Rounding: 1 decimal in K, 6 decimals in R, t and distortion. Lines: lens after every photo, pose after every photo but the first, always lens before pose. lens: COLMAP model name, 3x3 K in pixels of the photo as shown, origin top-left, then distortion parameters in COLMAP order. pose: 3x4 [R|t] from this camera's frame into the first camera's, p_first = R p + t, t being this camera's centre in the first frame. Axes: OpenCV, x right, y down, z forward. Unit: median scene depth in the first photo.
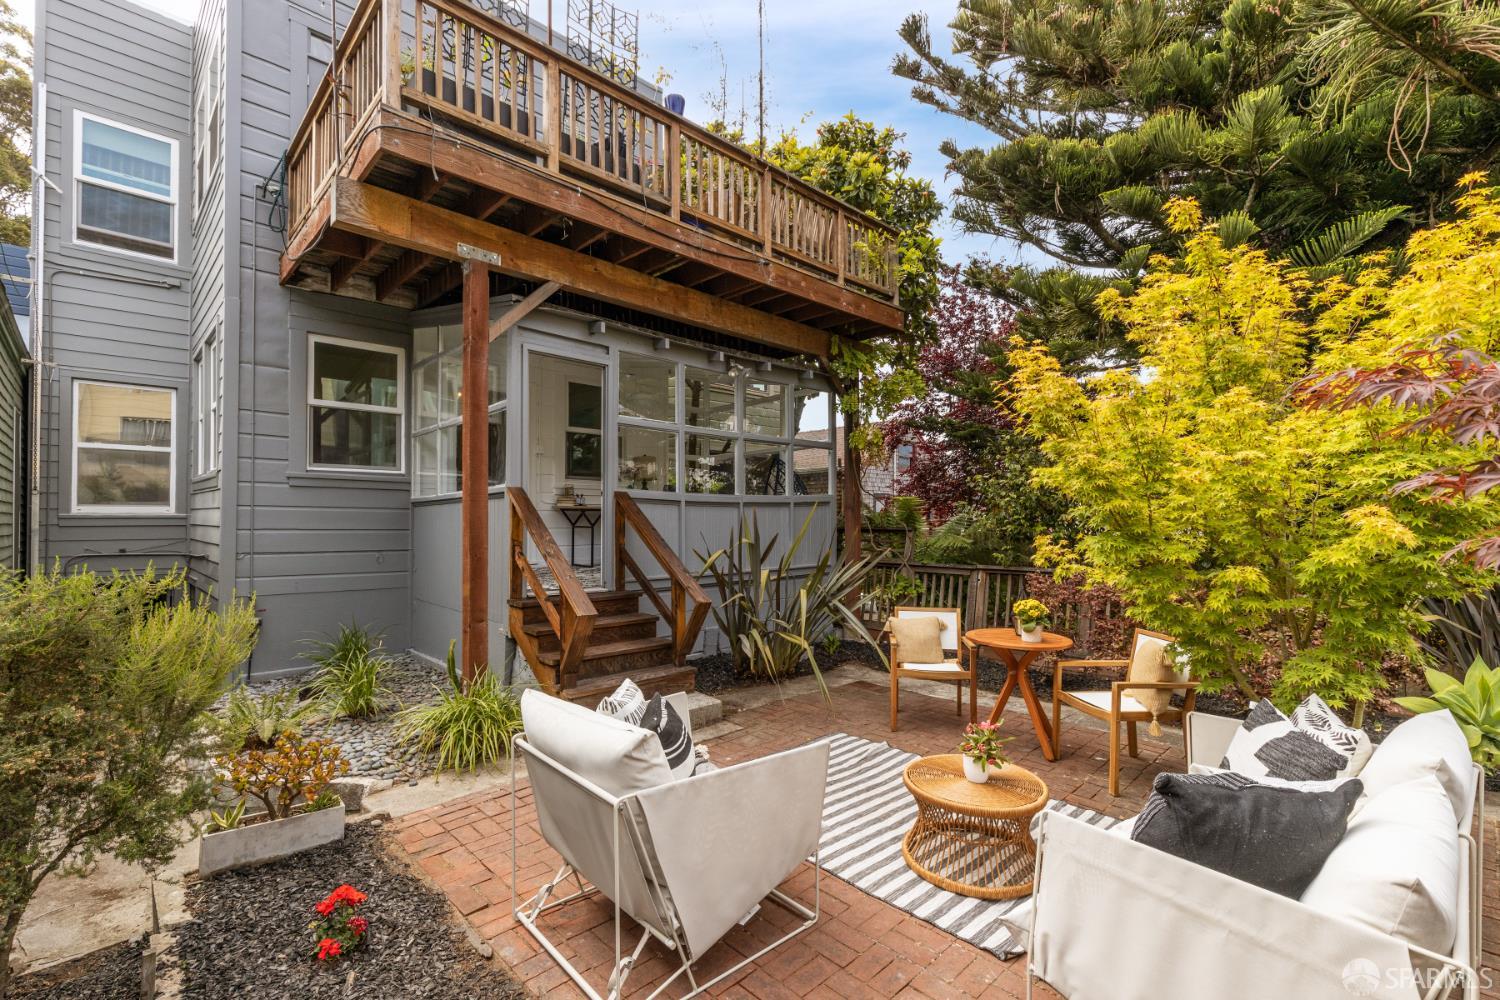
lens RADIAL K [[687.4, 0, 749.8], [0, 687.4, 518.9], [0, 0, 1]] dist [-0.000795, -0.000729]
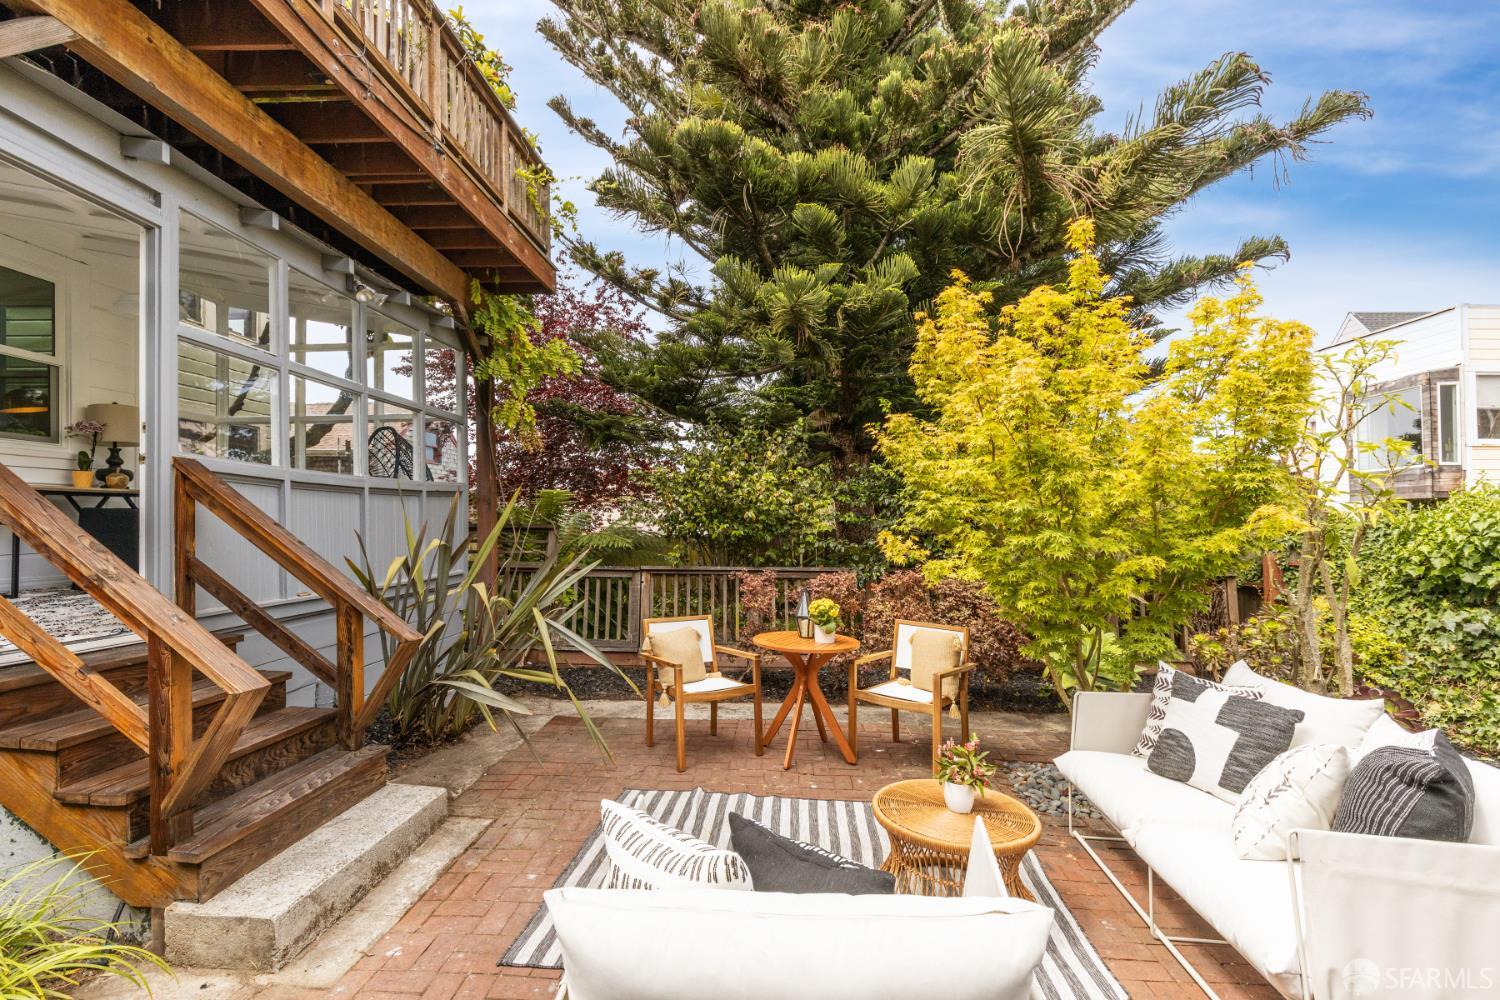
lens RADIAL K [[687.4, 0, 749.8], [0, 687.4, 518.9], [0, 0, 1]] dist [-0.000795, -0.000729]
pose [[0.729872, 0.010252, 0.683507, -0.254896], [-0.008898, 0.999945, -0.005496, 0.010125], [-0.683526, -0.002071, 0.729923, 0.300216]]
